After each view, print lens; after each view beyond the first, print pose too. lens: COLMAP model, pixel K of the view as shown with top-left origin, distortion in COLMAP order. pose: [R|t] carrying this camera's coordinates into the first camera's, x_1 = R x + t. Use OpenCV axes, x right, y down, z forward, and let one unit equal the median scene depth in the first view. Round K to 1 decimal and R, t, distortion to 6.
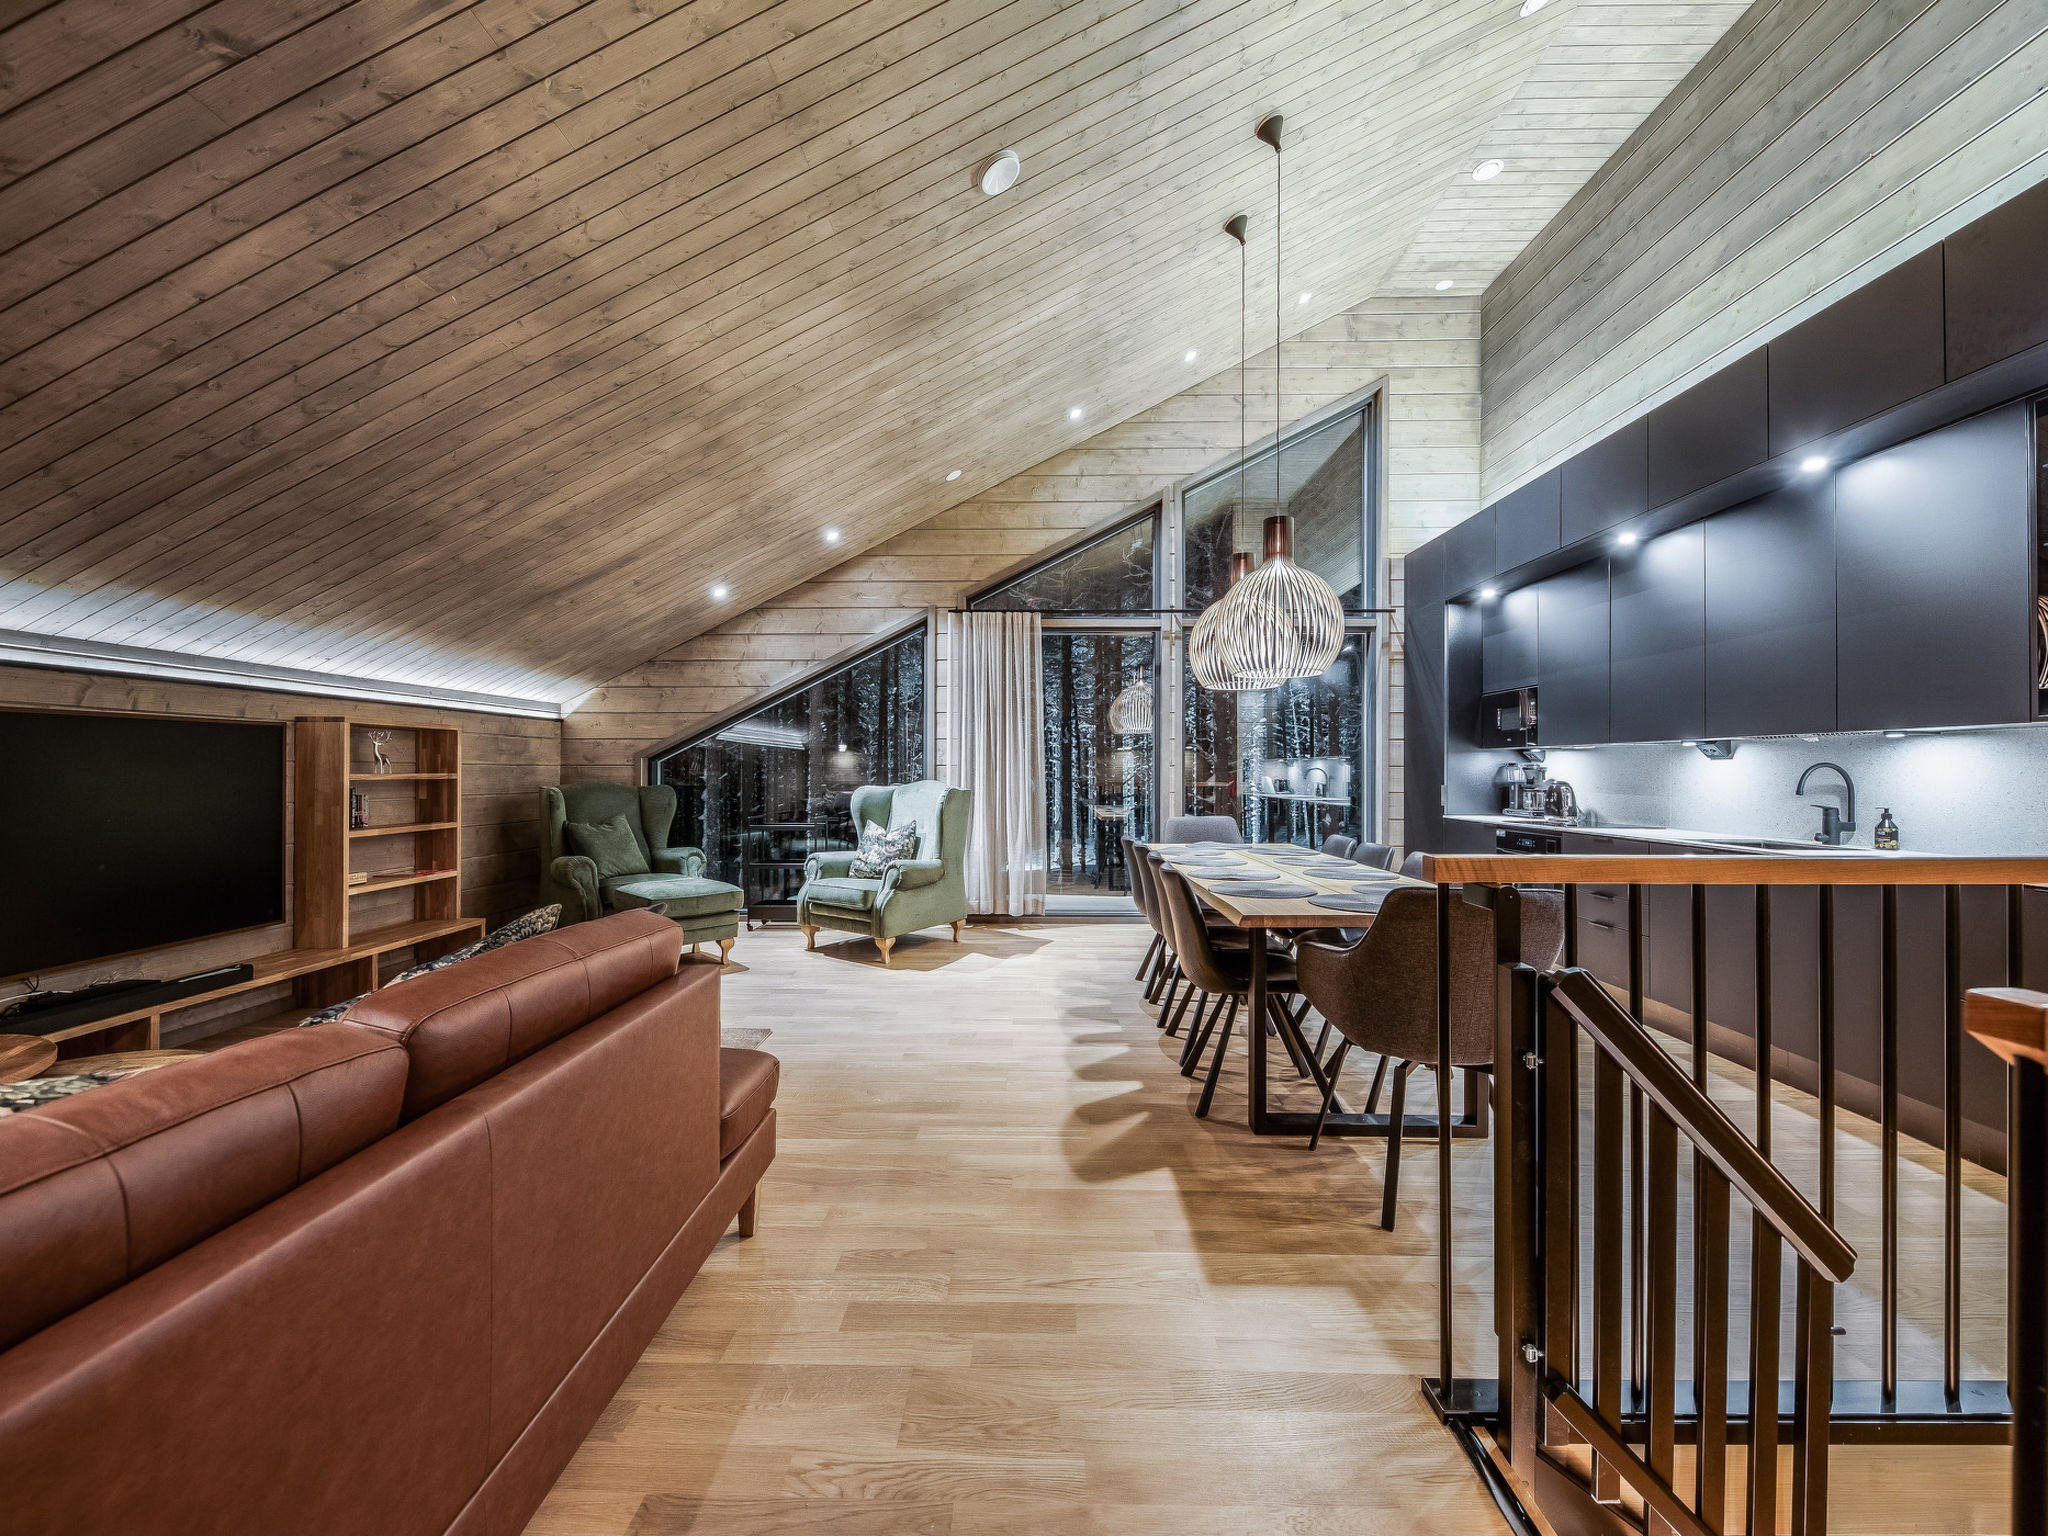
lens RADIAL K [[795.5, 0, 1023.2], [0, 795.5, 773.2], [0, 0, 1]] dist [0.012088, -0.006935]
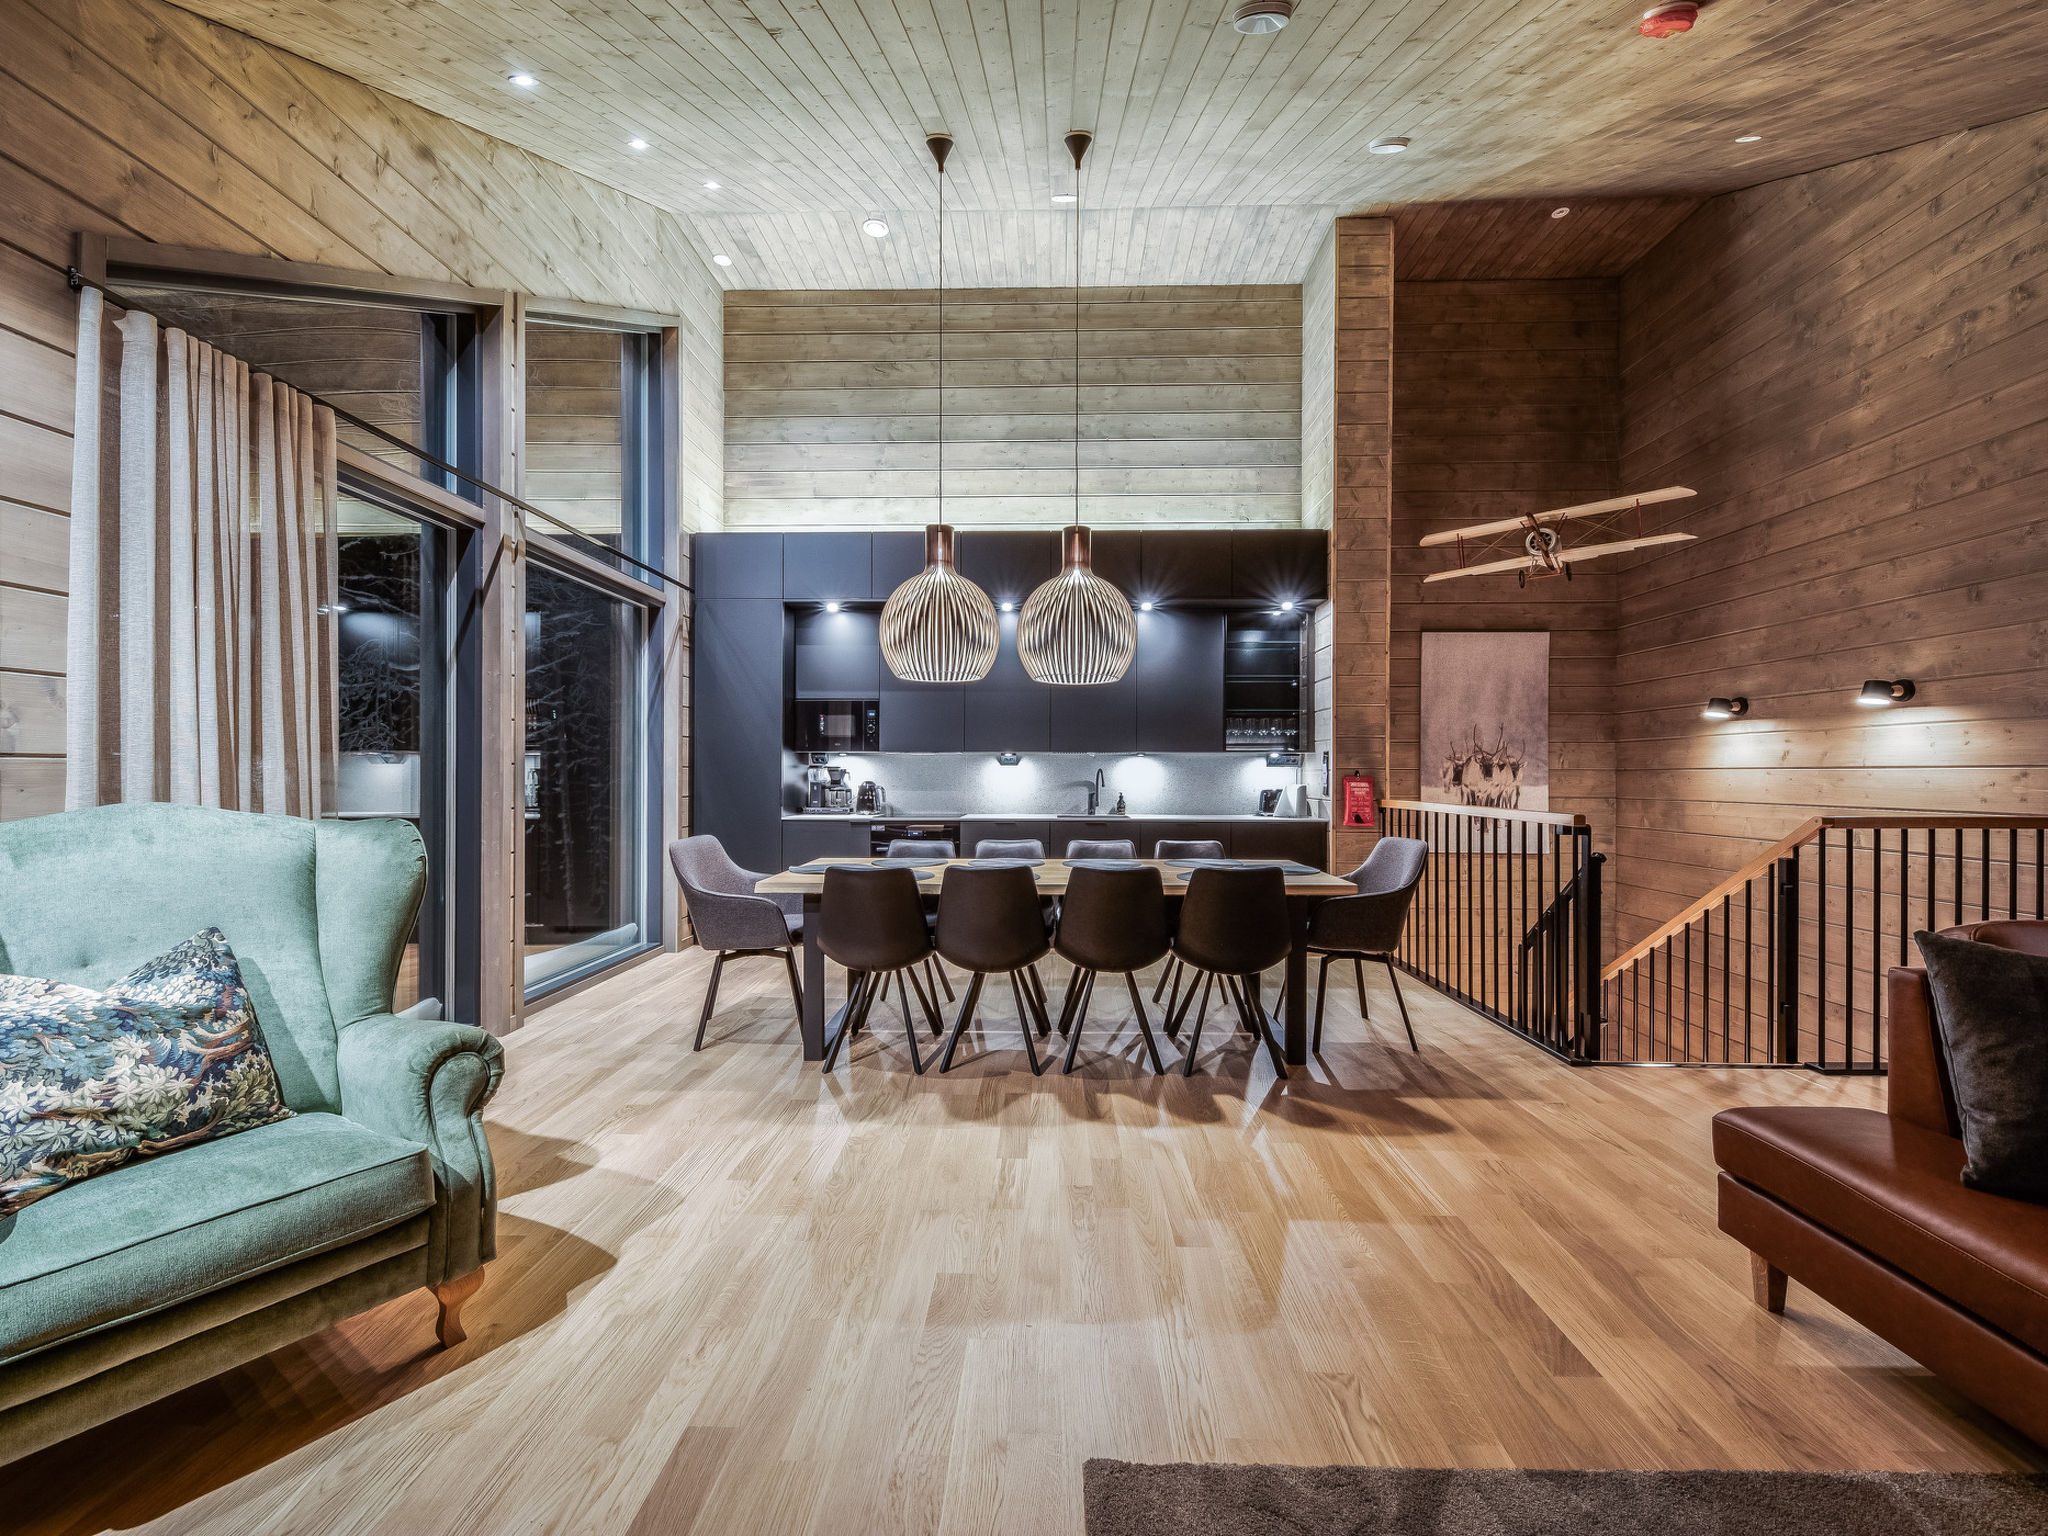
lens RADIAL K [[795.5, 0, 1036.8], [0, 795.5, 772.8], [0, 0, 1]] dist [0.012088, -0.006935]
pose [[0.006394, -0.002227, 0.999977, -0.515678], [0.000234, 0.999997, 0.002225, -0.004467], [-0.999980, 0.000219, 0.006394, 0.756924]]
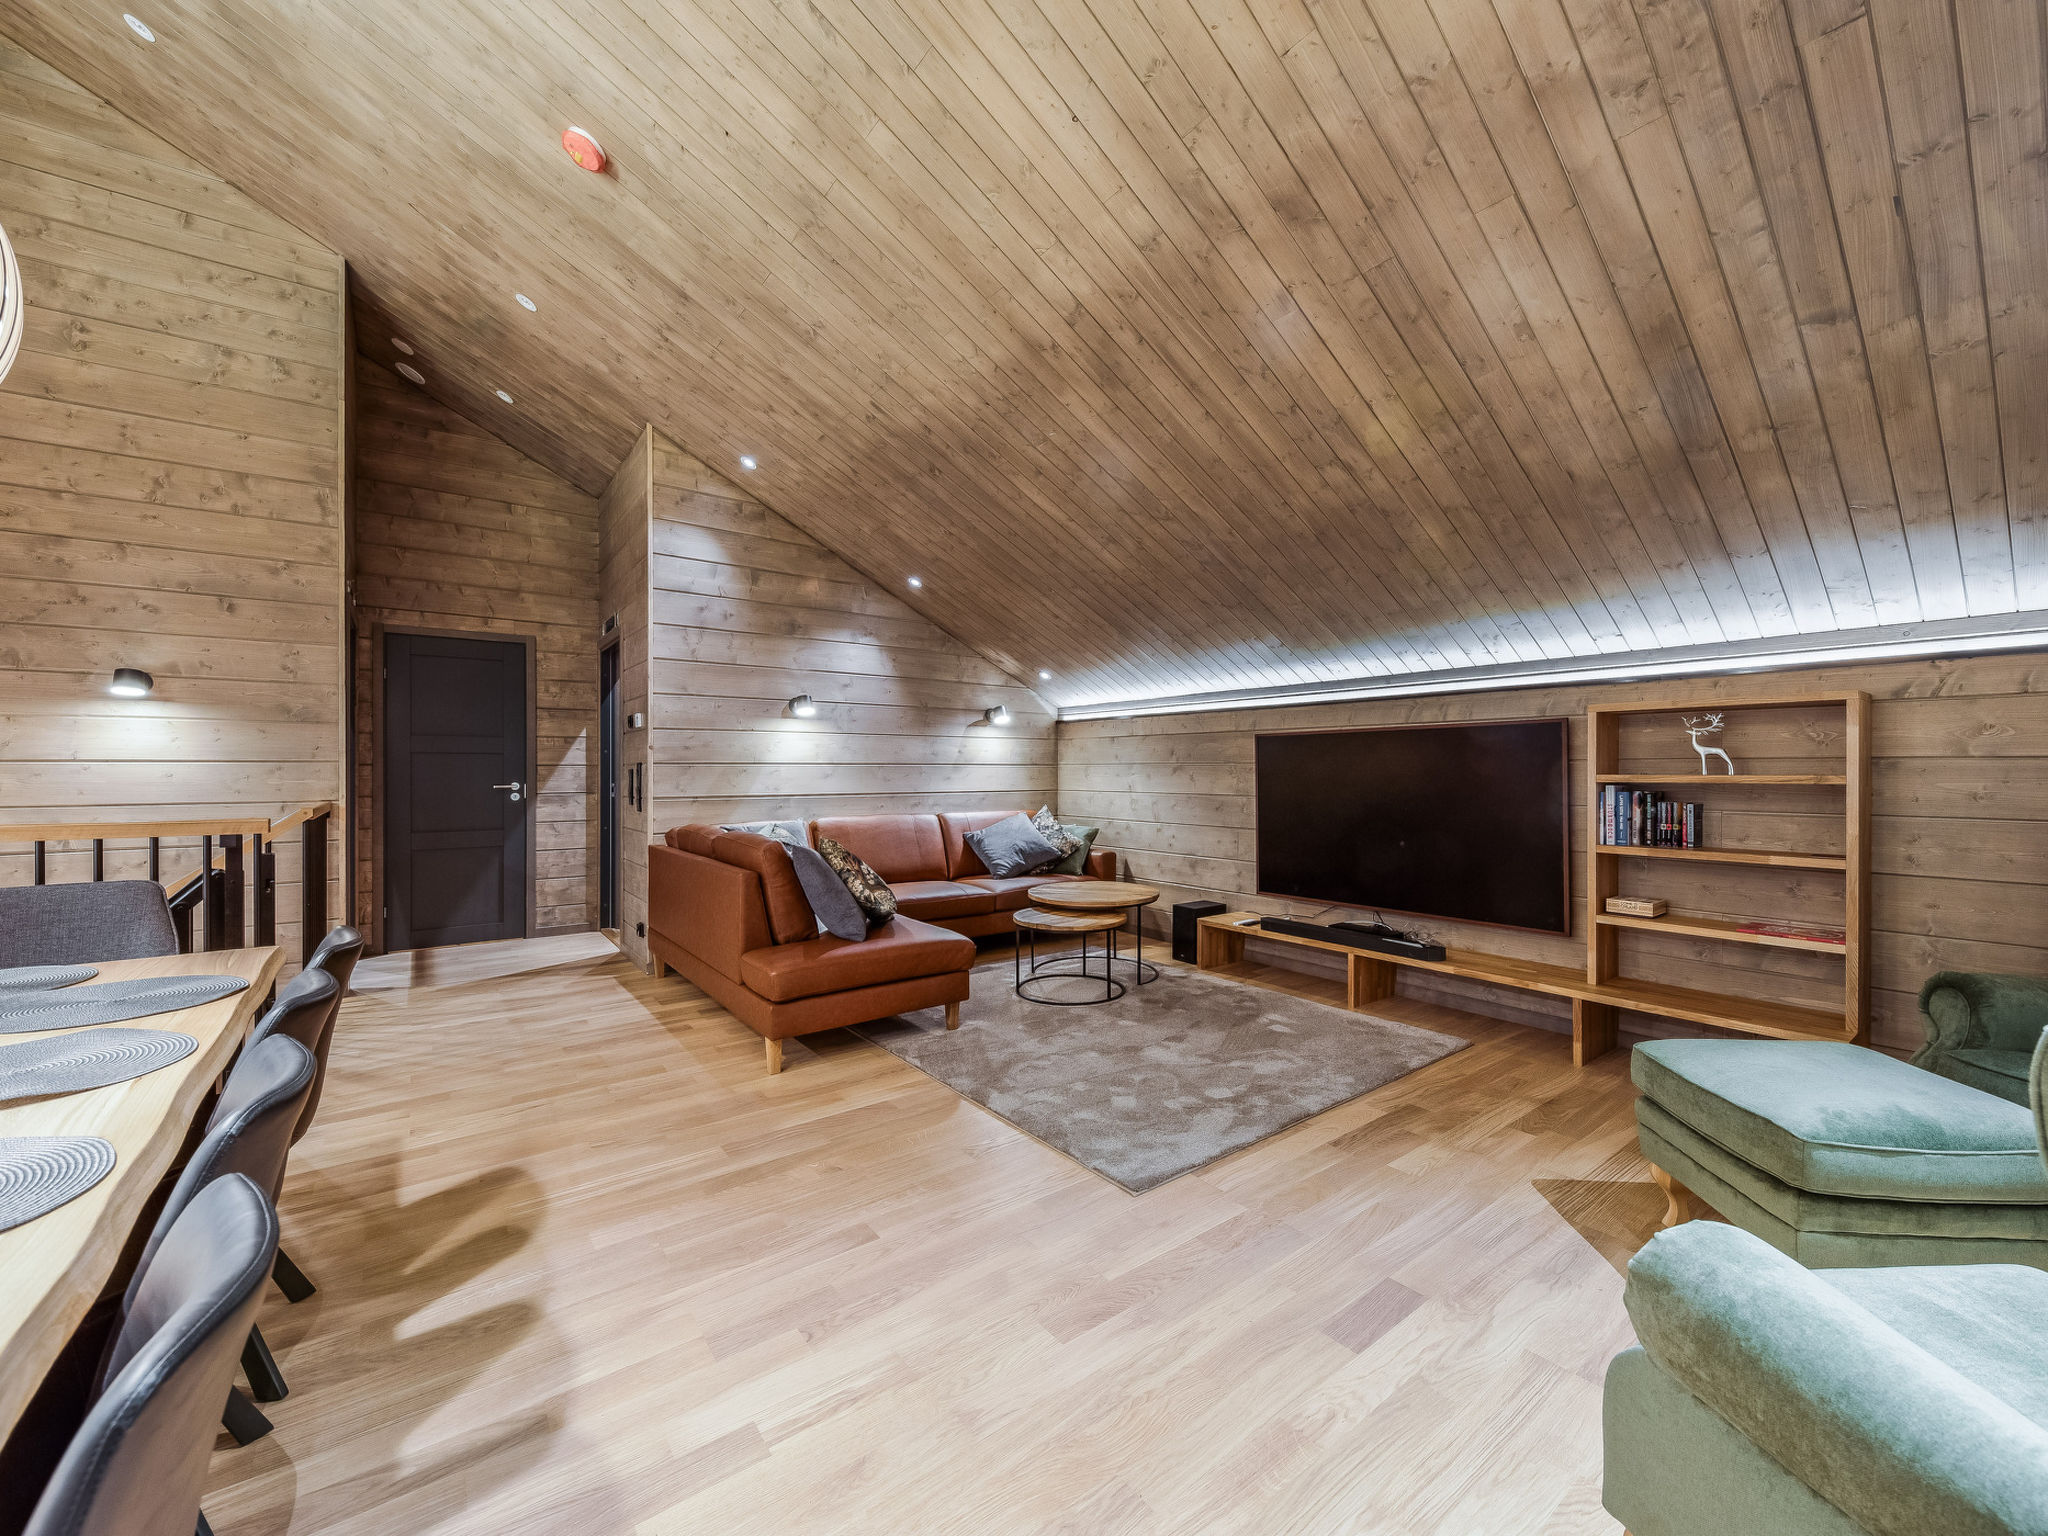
lens RADIAL K [[822.7, 0, 1049.6], [0, 822.7, 769.8], [0, 0, 1]] dist [-0.001188, -0.001661]
pose [[-0.777972, -0.002177, -0.628295, 0.096526], [-0.002953, 0.999996, 0.000192, -0.002366], [0.628292, 0.002005, -0.777975, 1.074263]]
